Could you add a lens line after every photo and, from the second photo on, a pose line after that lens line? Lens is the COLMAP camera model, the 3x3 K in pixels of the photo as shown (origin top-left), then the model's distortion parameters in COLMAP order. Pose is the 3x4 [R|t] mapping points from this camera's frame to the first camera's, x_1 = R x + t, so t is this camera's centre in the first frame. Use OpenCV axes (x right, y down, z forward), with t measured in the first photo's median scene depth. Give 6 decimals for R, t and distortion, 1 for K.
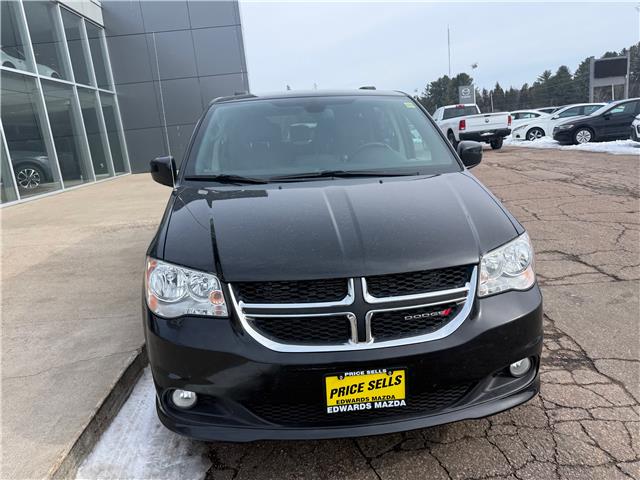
lens RADIAL K [[450.4, 0, 325.2], [0, 450.4, 234.2], [0, 0, 1]] dist [0.047965, -0.062820]
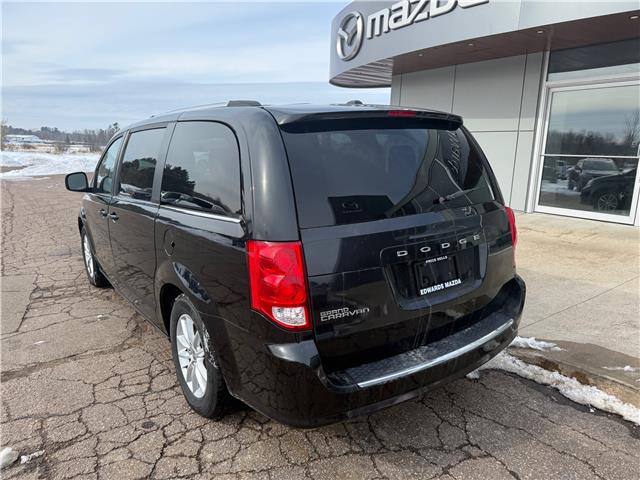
lens RADIAL K [[450.4, 0, 326.5], [0, 450.4, 243.3], [0, 0, 1]] dist [0.047965, -0.062820]
pose [[-0.856422, 0.173533, -0.486238, 0.390995], [-0.062450, 0.900081, 0.431224, -0.682189], [0.512485, 0.399676, -0.760012, 2.637535]]
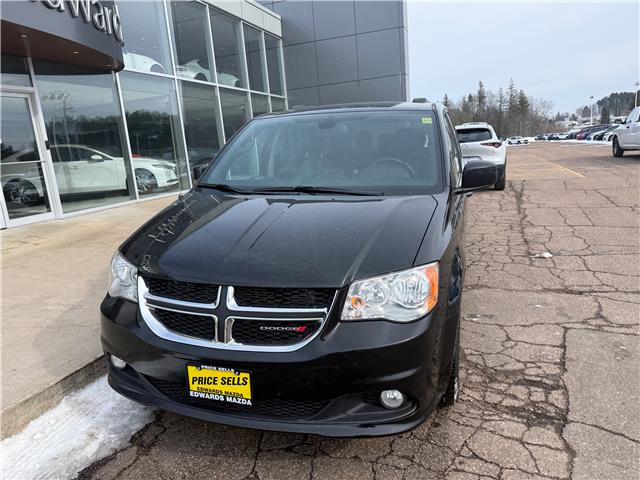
lens RADIAL K [[450.4, 0, 321.8], [0, 450.4, 243.1], [0, 0, 1]] dist [0.047965, -0.062820]
pose [[0.920555, 0.104461, -0.376386, 0.403810], [-0.096413, 0.994529, 0.040215, -0.045415], [0.378528, -0.000732, 0.925590, 0.020500]]
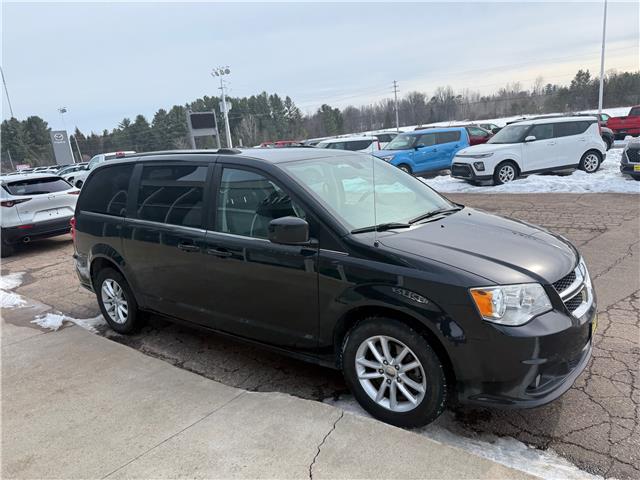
lens RADIAL K [[450.4, 0, 322.8], [0, 450.4, 235.7], [0, 0, 1]] dist [0.047965, -0.062820]
pose [[0.666690, -0.136562, 0.732718, -1.023722], [0.203094, 0.979157, -0.002299, -0.114211], [-0.717131, 0.150343, 0.680529, 0.284536]]
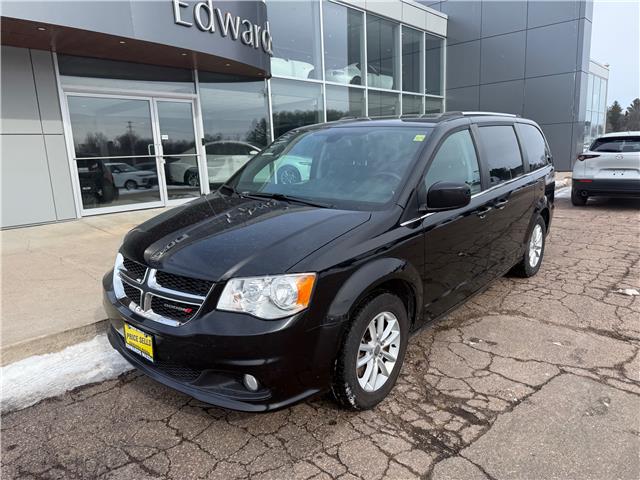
lens RADIAL K [[450.4, 0, 325.0], [0, 450.4, 239.2], [0, 0, 1]] dist [0.047965, -0.062820]
pose [[0.701105, 0.198409, -0.684898, 0.827528], [-0.185639, 0.978175, 0.093336, -0.134268], [0.688469, 0.061705, 0.722636, 0.177401]]
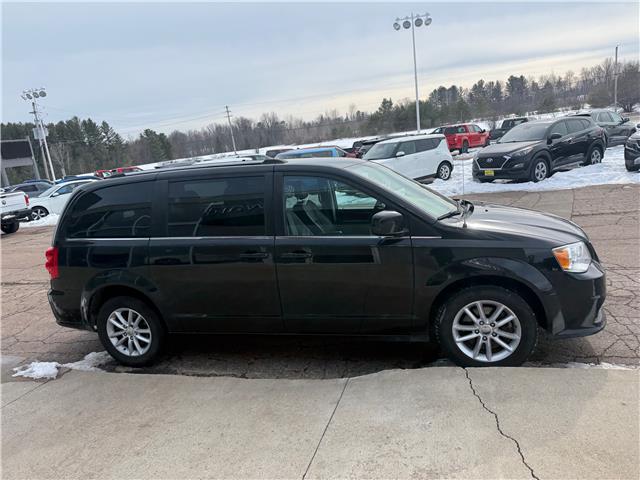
lens RADIAL K [[450.4, 0, 323.9], [0, 450.4, 237.3], [0, 0, 1]] dist [0.047965, -0.062820]
pose [[0.353815, -0.151093, 0.923031, -1.437209], [0.299375, 0.953242, 0.041283, -0.201371], [-0.886109, 0.261726, 0.382505, 0.725883]]
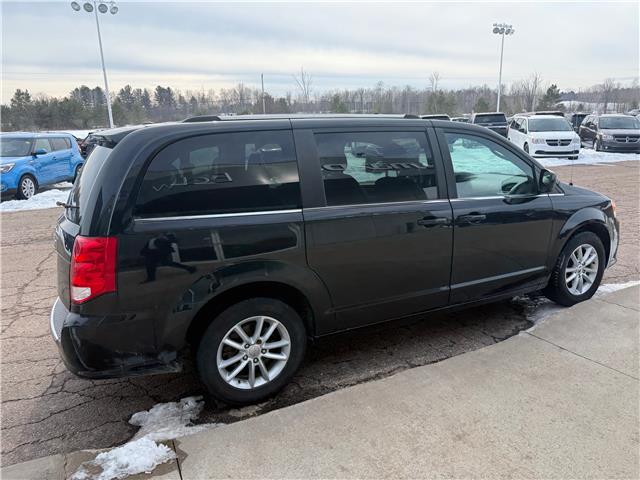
lens RADIAL K [[450.4, 0, 324.2], [0, 450.4, 242.1], [0, 0, 1]] dist [0.047965, -0.062820]
pose [[-0.356933, -0.143331, 0.923068, -1.287313], [0.271332, 0.929647, 0.249271, -0.454982], [-0.893856, 0.339431, -0.292932, 1.948913]]
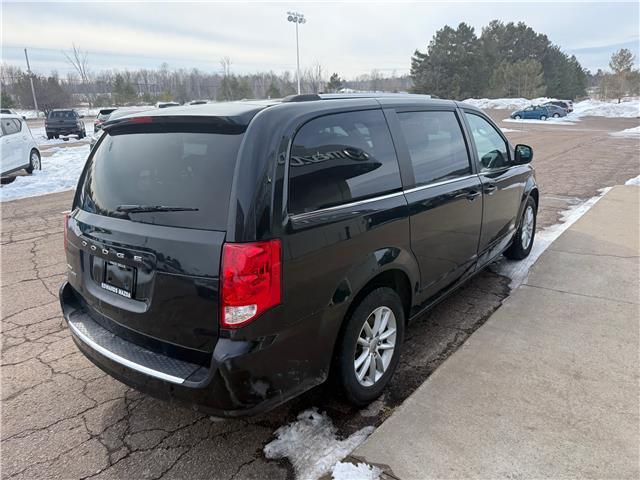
lens RADIAL K [[450.4, 0, 325.2], [0, 450.4, 242.3], [0, 0, 1]] dist [0.047965, -0.062820]
pose [[-0.718590, -0.104176, 0.687587, -0.917661], [0.242838, 0.888890, 0.388463, -0.601543], [-0.651658, 0.446118, -0.613450, 2.406691]]
